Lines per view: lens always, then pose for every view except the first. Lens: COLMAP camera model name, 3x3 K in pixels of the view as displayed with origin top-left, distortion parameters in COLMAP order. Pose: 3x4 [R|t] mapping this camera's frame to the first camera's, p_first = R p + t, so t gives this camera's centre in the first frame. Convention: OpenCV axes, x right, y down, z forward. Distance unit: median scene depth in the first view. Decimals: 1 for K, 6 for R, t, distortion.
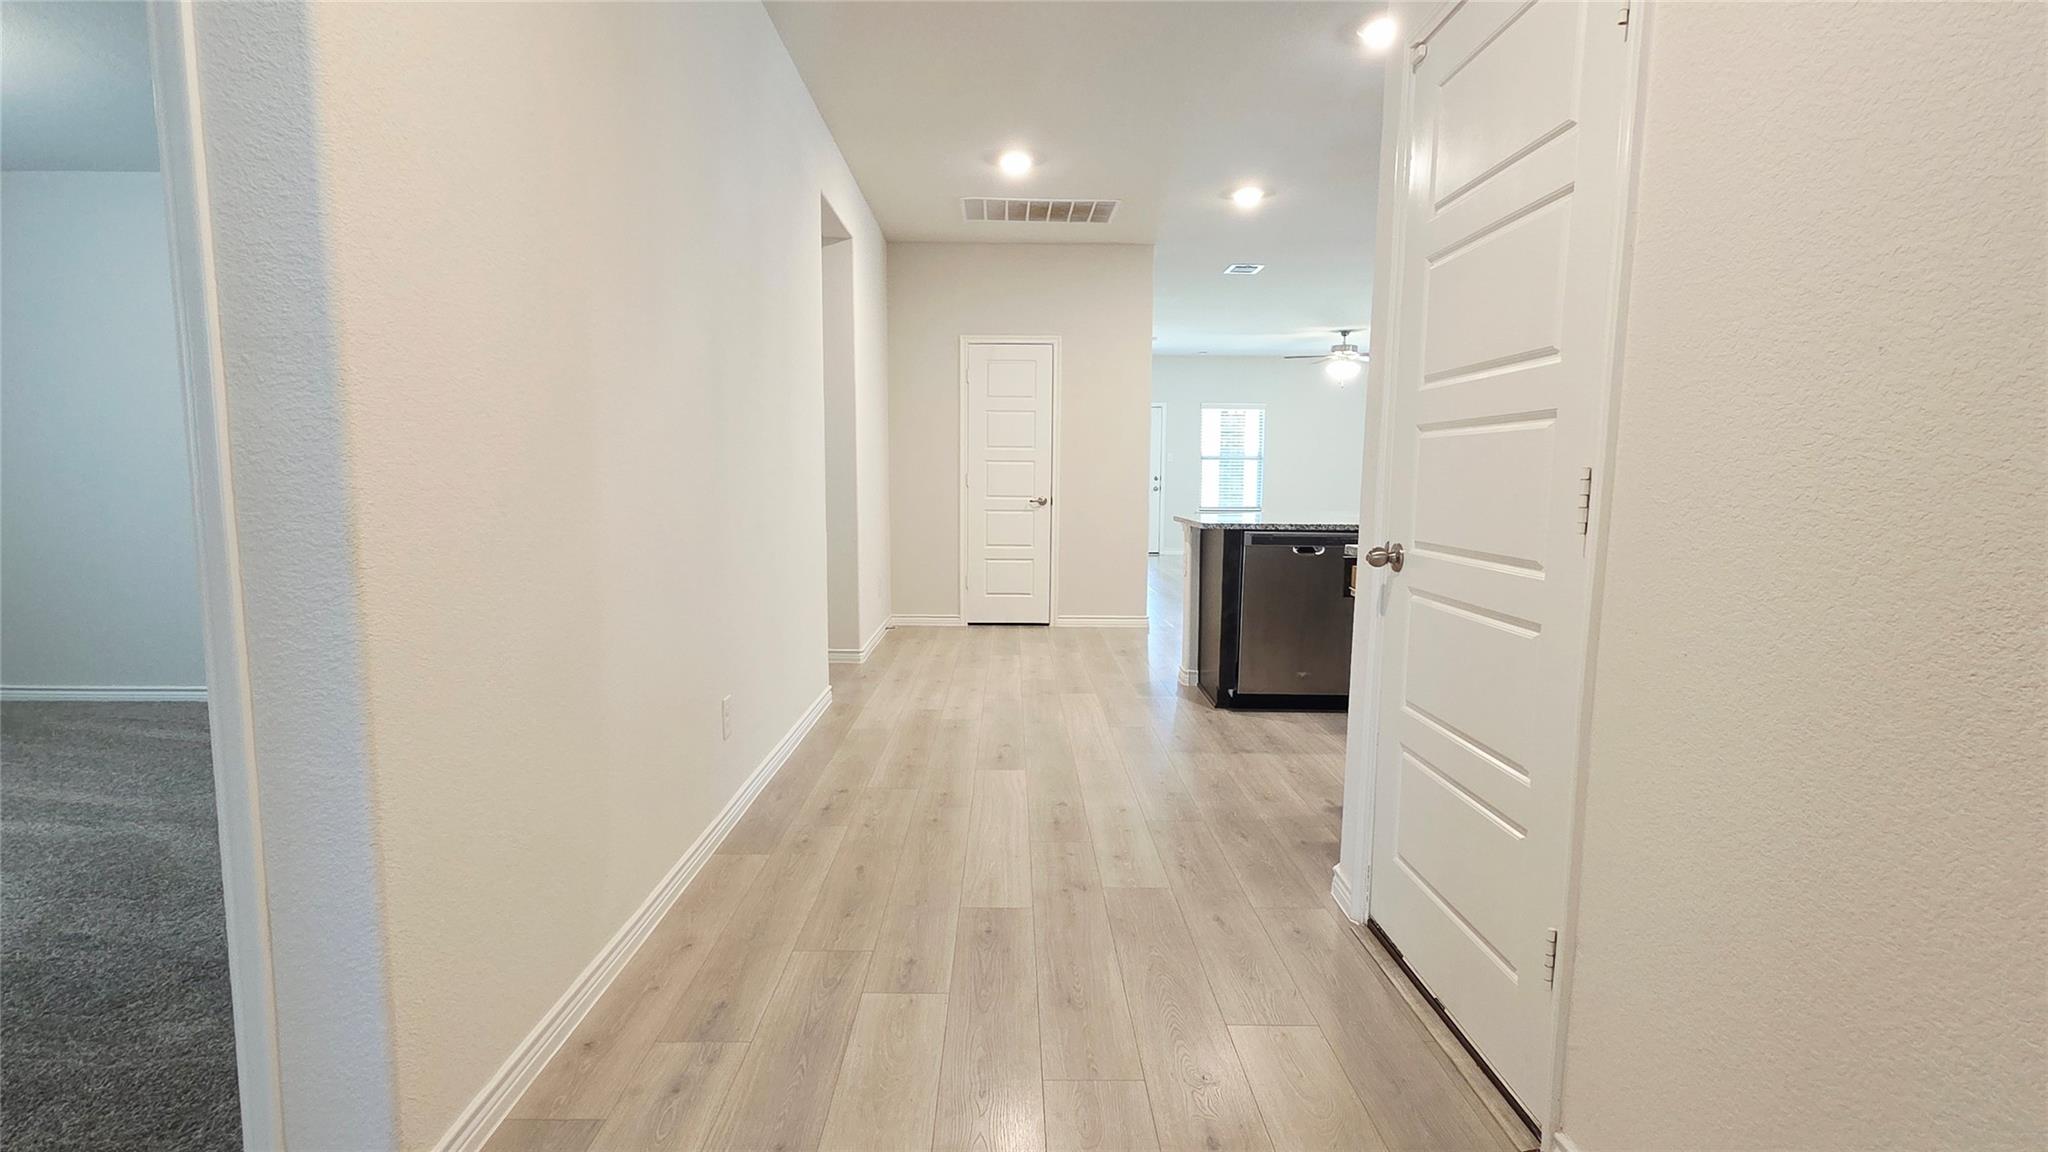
lens RADIAL K [[1014.8, 0, 1021.6], [0, 1014.8, 580.8], [0, 0, 1]] dist [0.014835, 0.001001]
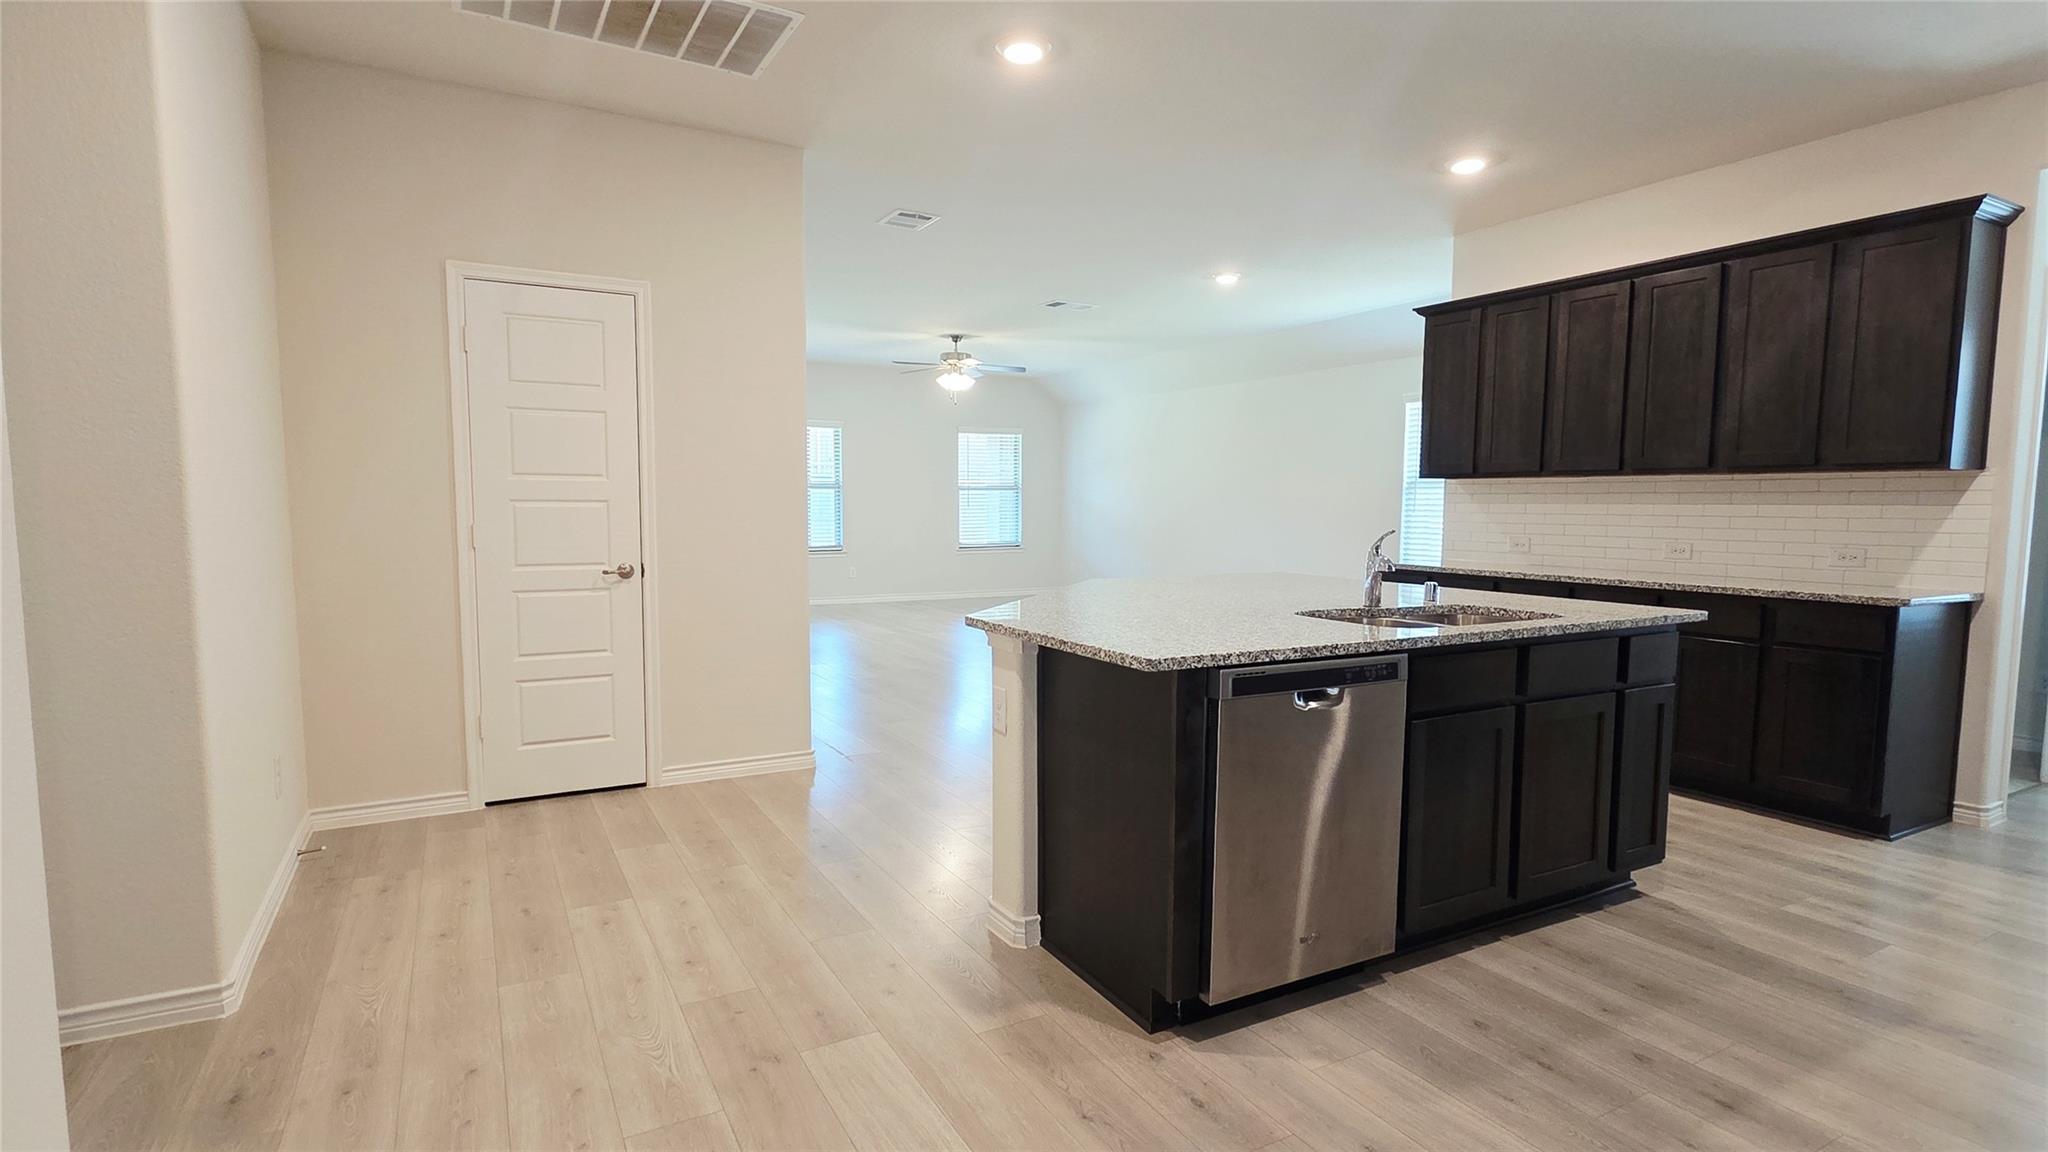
lens RADIAL K [[1014.8, 0, 1024.2], [0, 1014.8, 590.0], [0, 0, 1]] dist [0.014835, 0.001001]
pose [[0.880927, -0.042391, 0.471350, -0.053215], [0.048305, 0.998833, -0.000449, -0.058250], [-0.470781, 0.023164, 0.881946, 0.403976]]
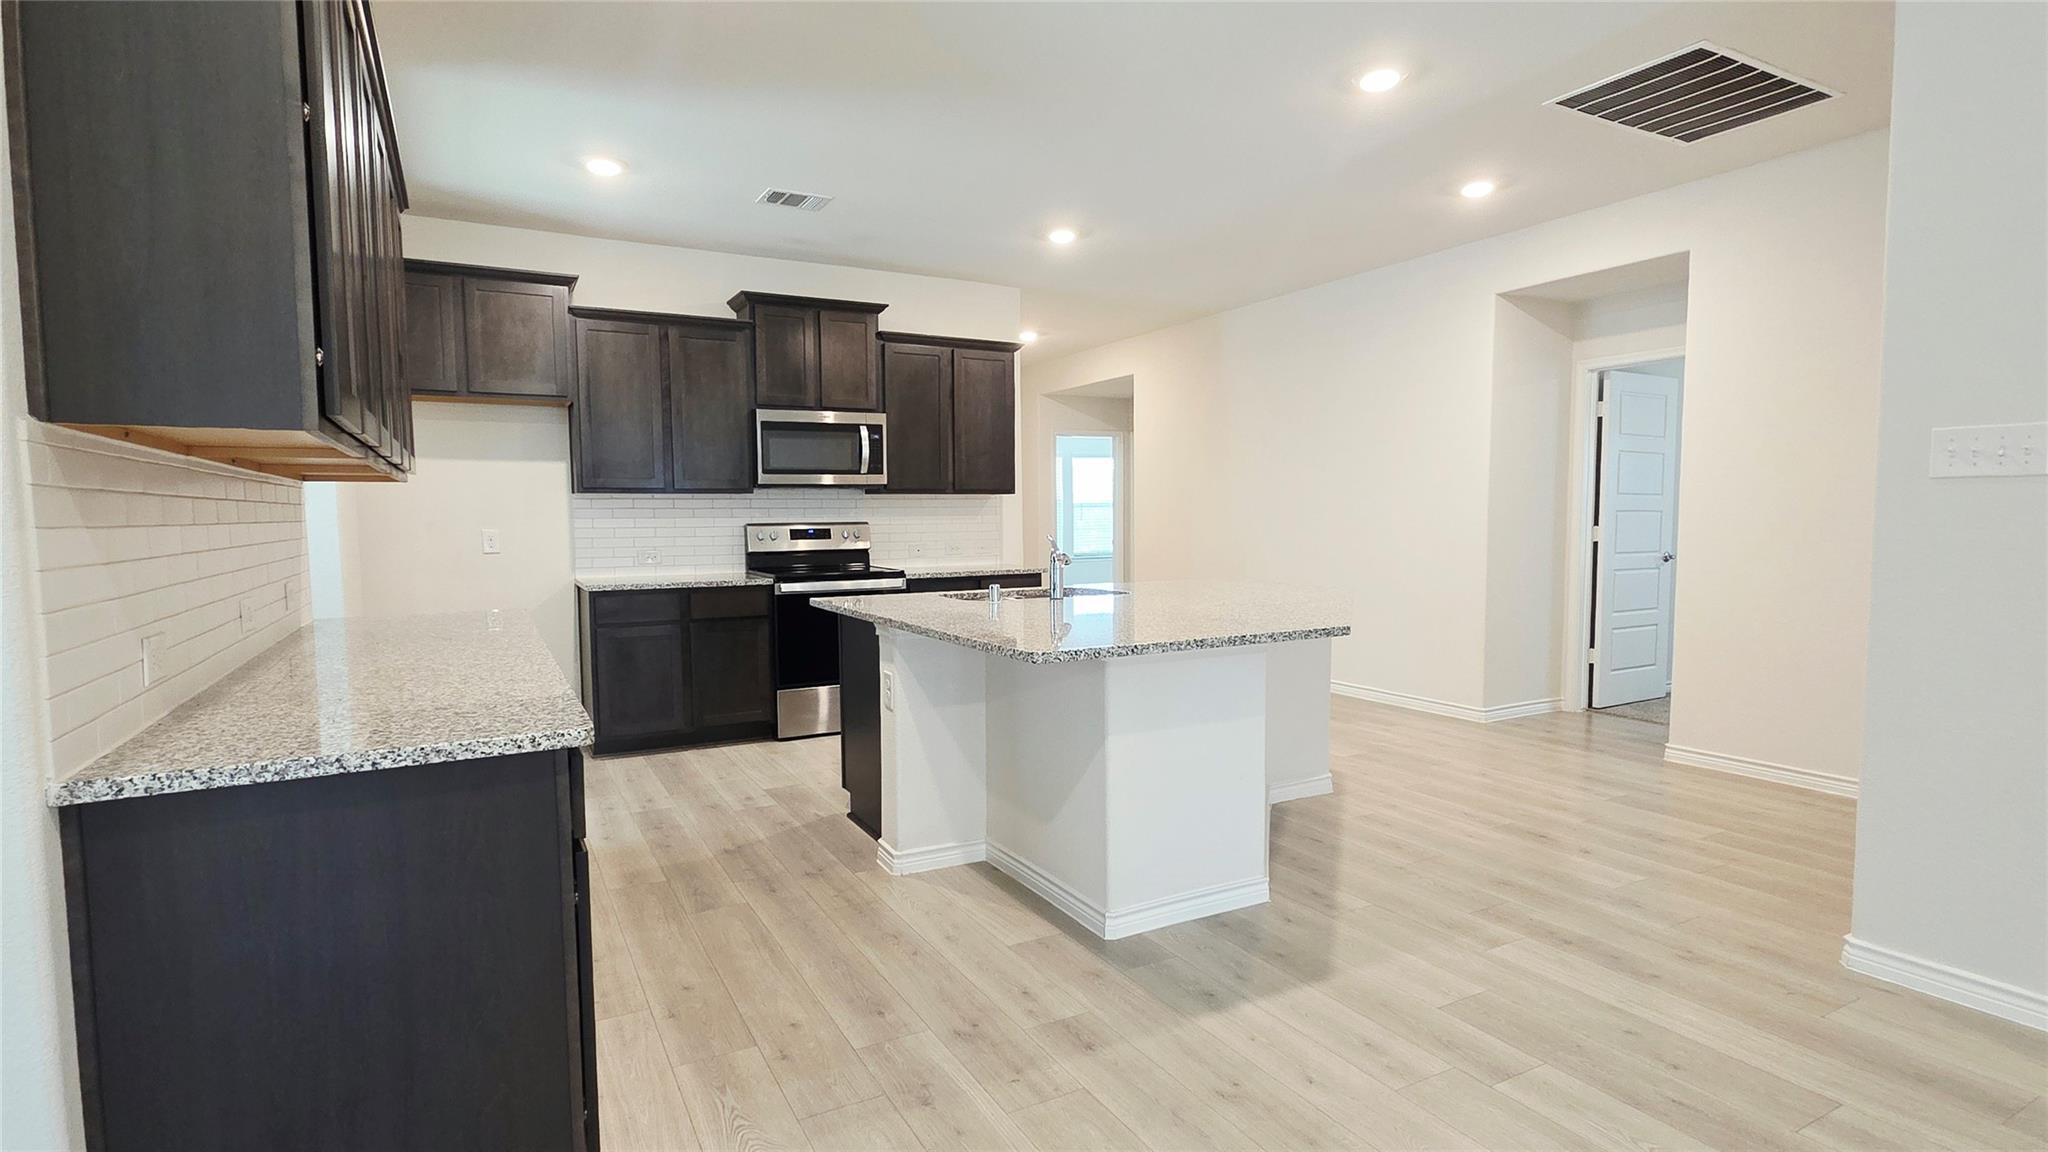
lens RADIAL K [[1014.8, 0, 1017.9], [0, 1014.8, 580.3], [0, 0, 1]] dist [0.014835, 0.001001]
pose [[-0.879915, 0.035660, -0.473790, 0.570773], [-0.043793, 0.986848, 0.155607, -0.138044], [0.473108, 0.157670, -0.866781, 1.194021]]
